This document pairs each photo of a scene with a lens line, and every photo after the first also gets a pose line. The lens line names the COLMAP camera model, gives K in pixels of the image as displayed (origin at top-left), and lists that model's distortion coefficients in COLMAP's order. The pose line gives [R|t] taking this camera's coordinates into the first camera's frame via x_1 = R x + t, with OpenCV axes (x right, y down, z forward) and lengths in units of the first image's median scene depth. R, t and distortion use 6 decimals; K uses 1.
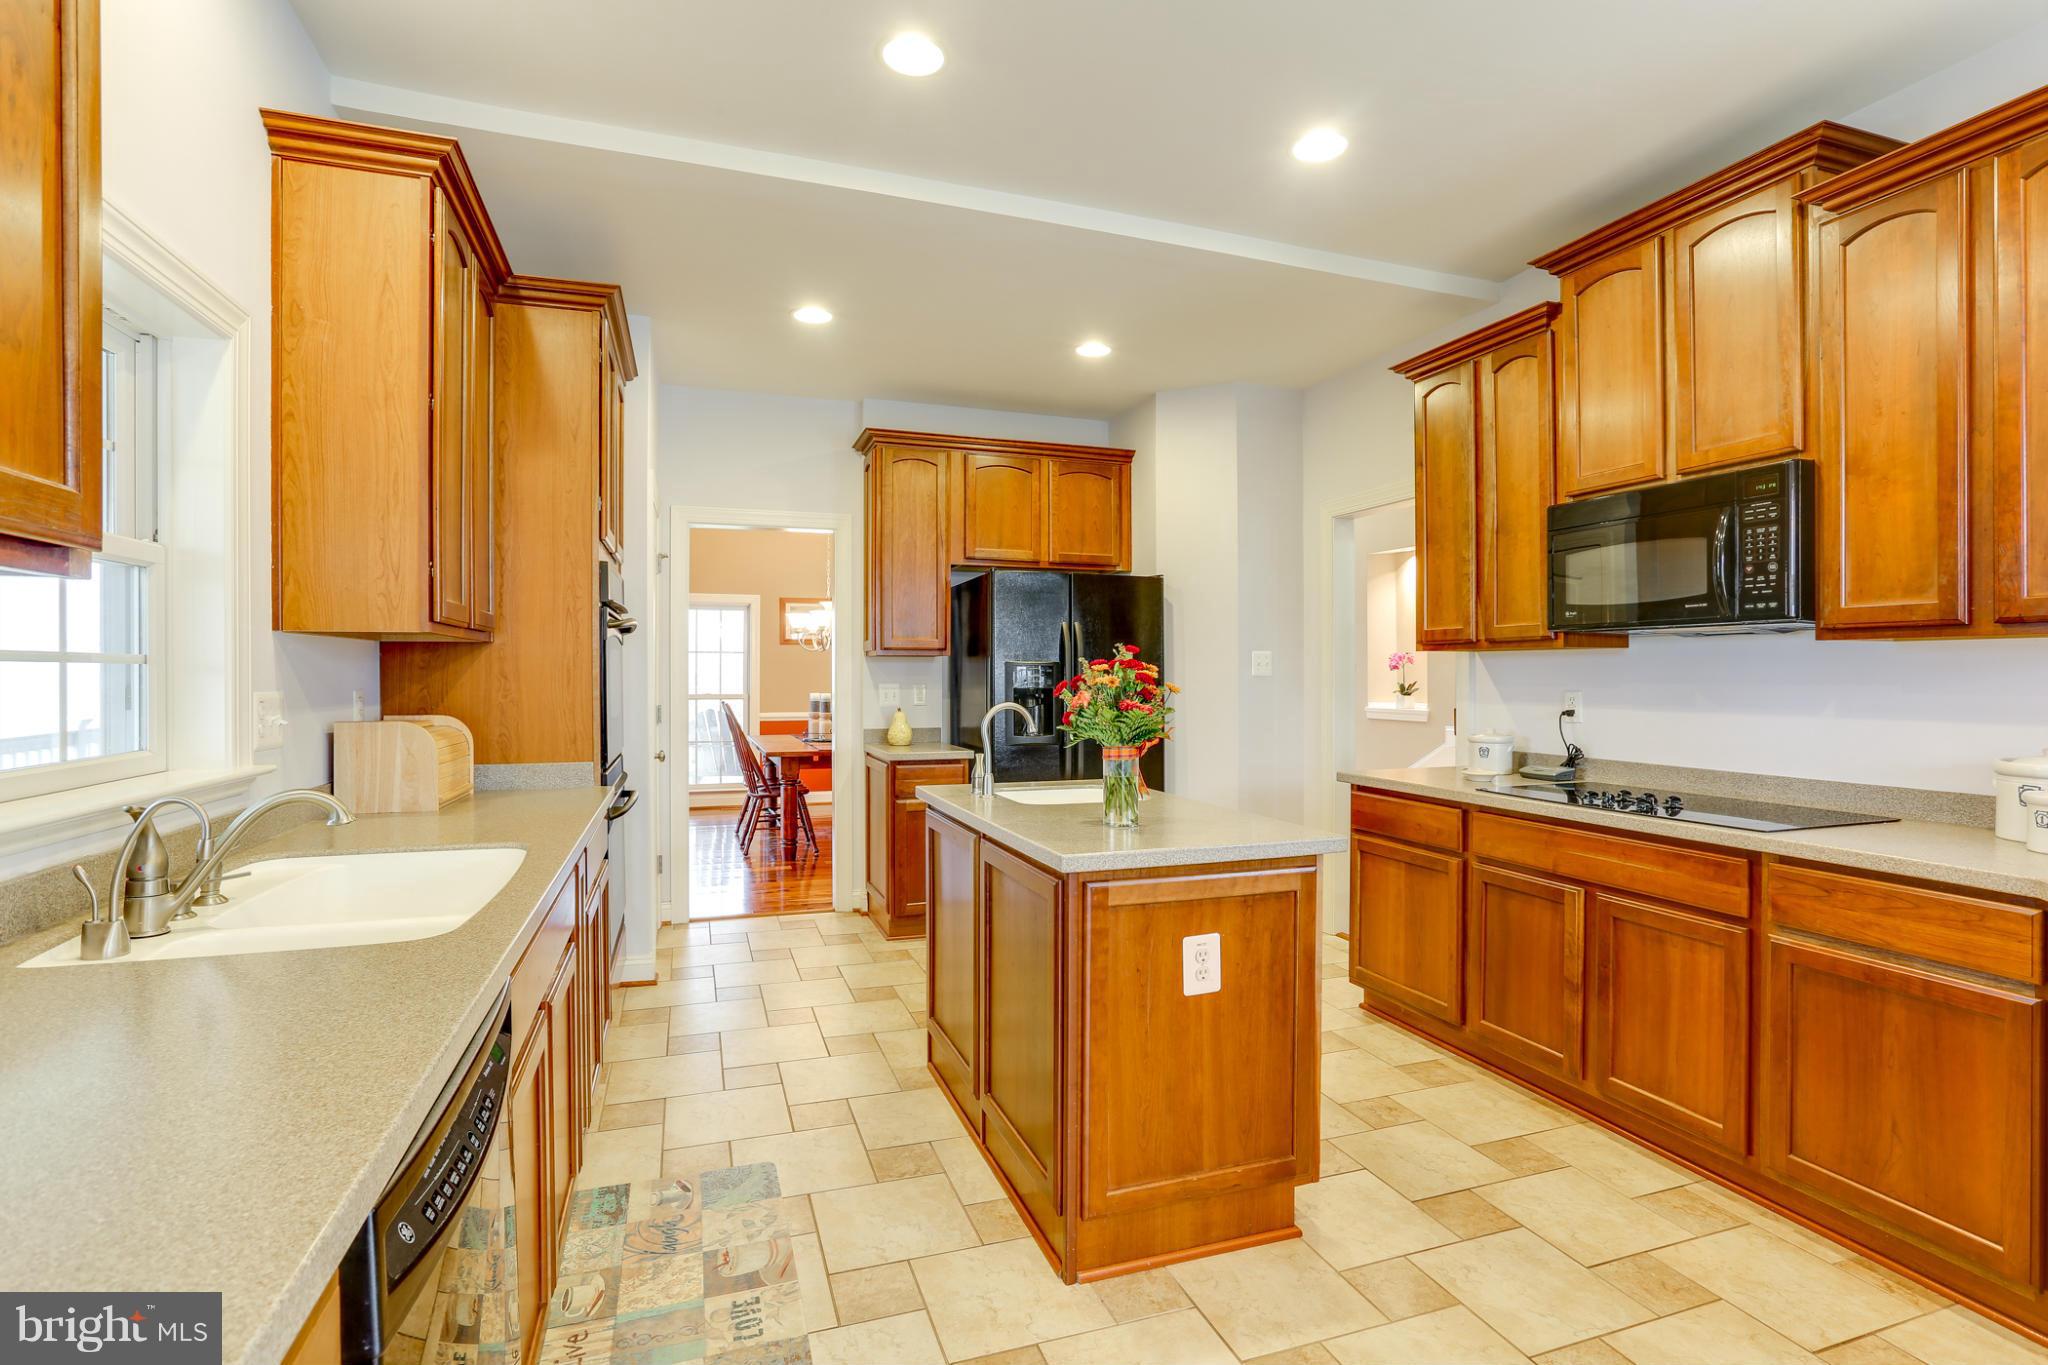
lens RADIAL K [[977.0, 0, 1031.6], [0, 977.0, 669.6], [0, 0, 1]] dist [-0.046021, 0.016929]
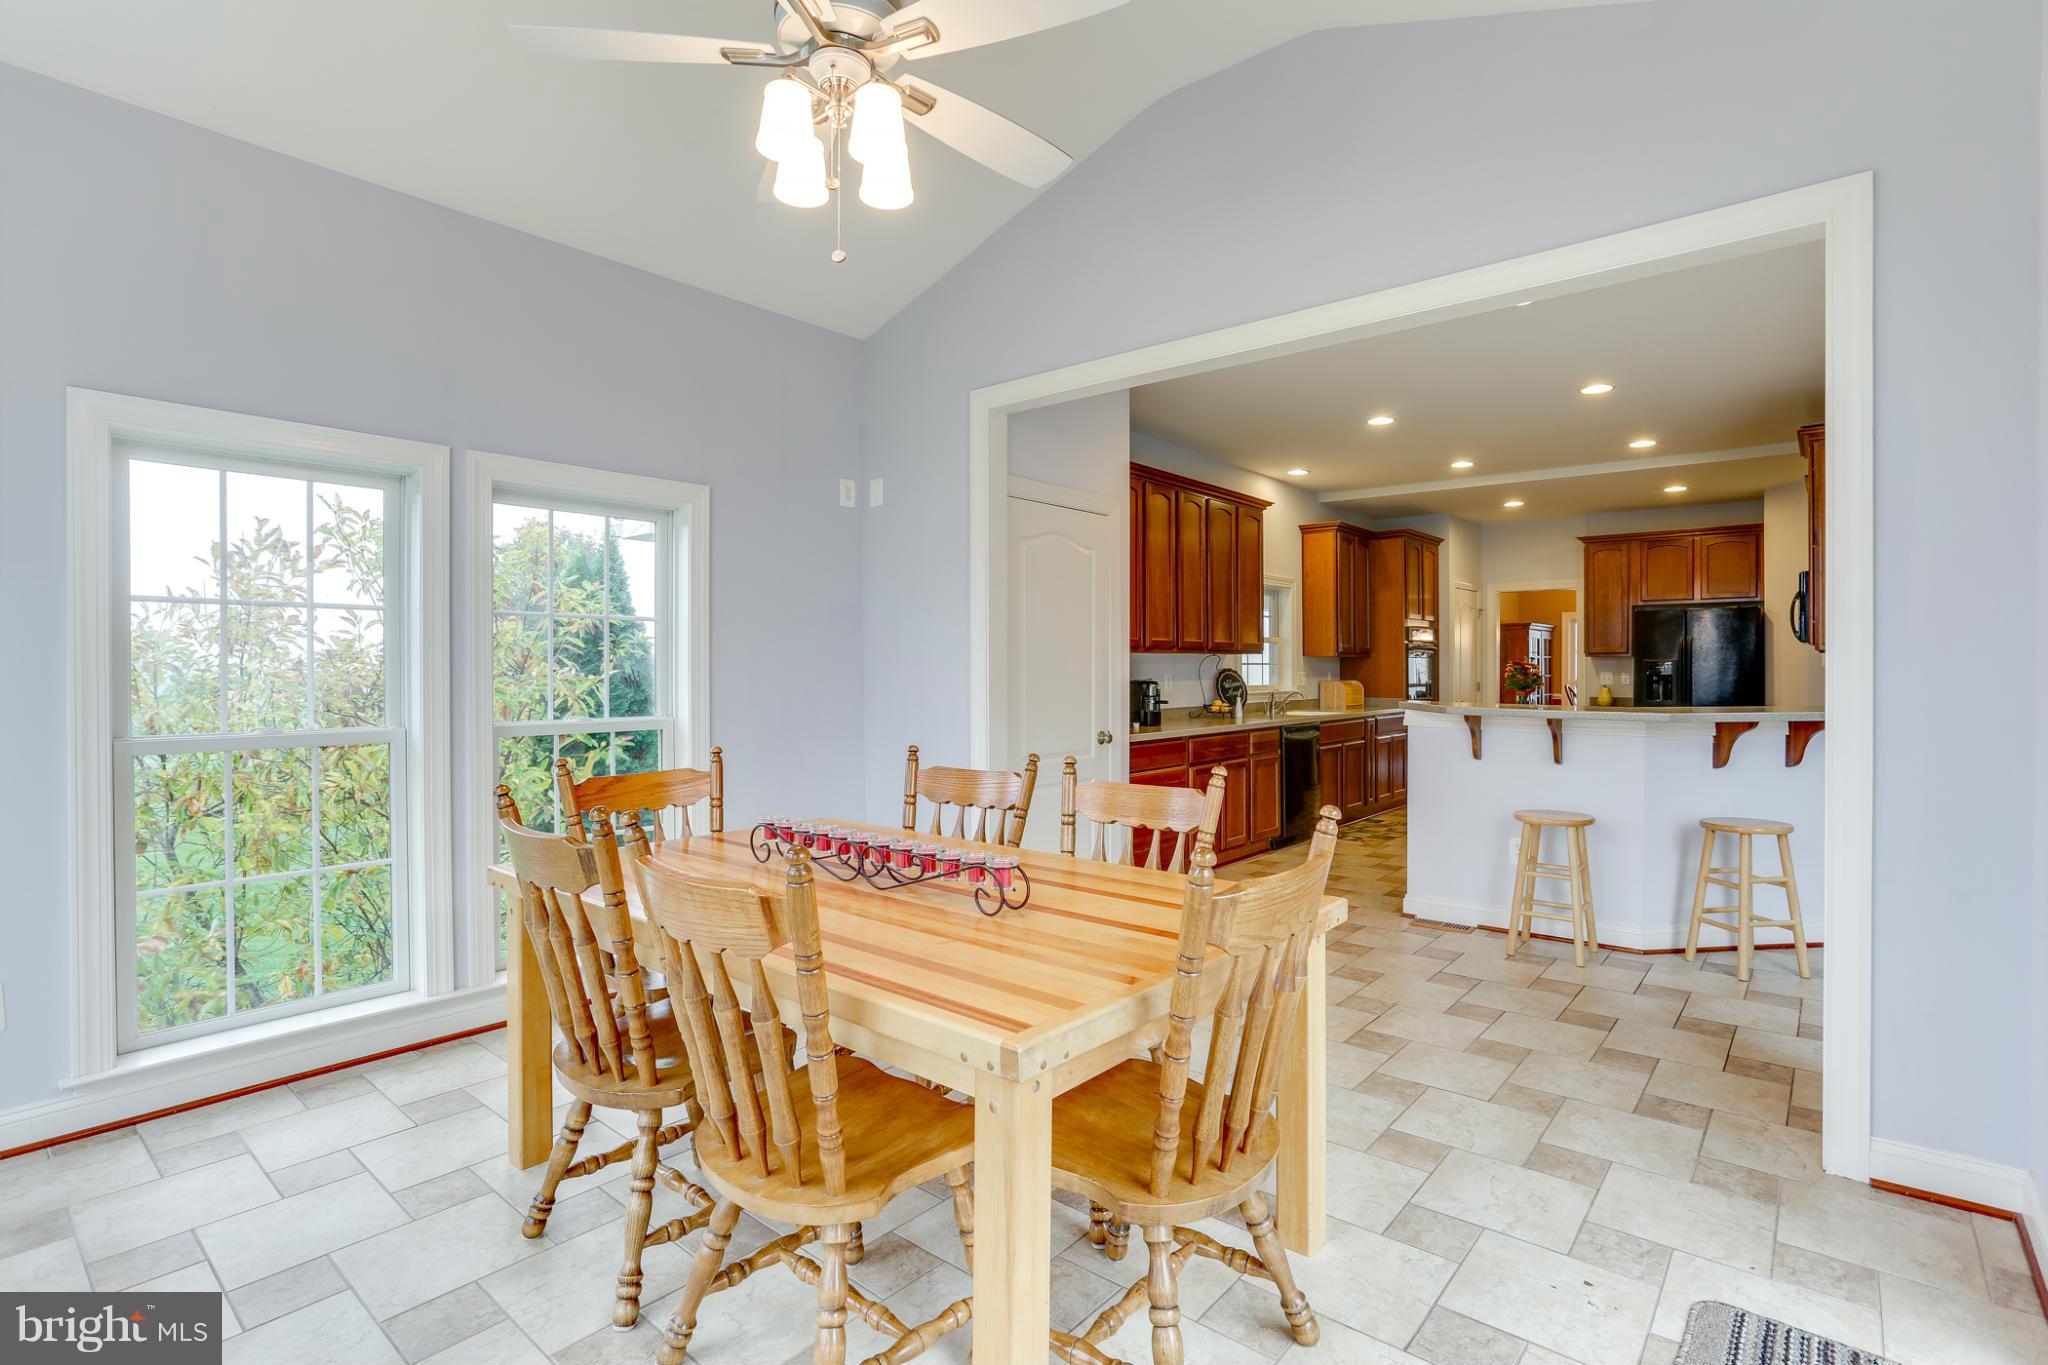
lens RADIAL K [[978.1, 0, 1028.2], [0, 978.1, 674.7], [0, 0, 1]] dist [-0.025573, 0.007427]
pose [[0.512141, 0.006468, -0.858877, 1.575621], [0.005886, 0.999922, 0.011040, -0.011748], [0.858881, -0.010709, 0.512063, -1.538397]]
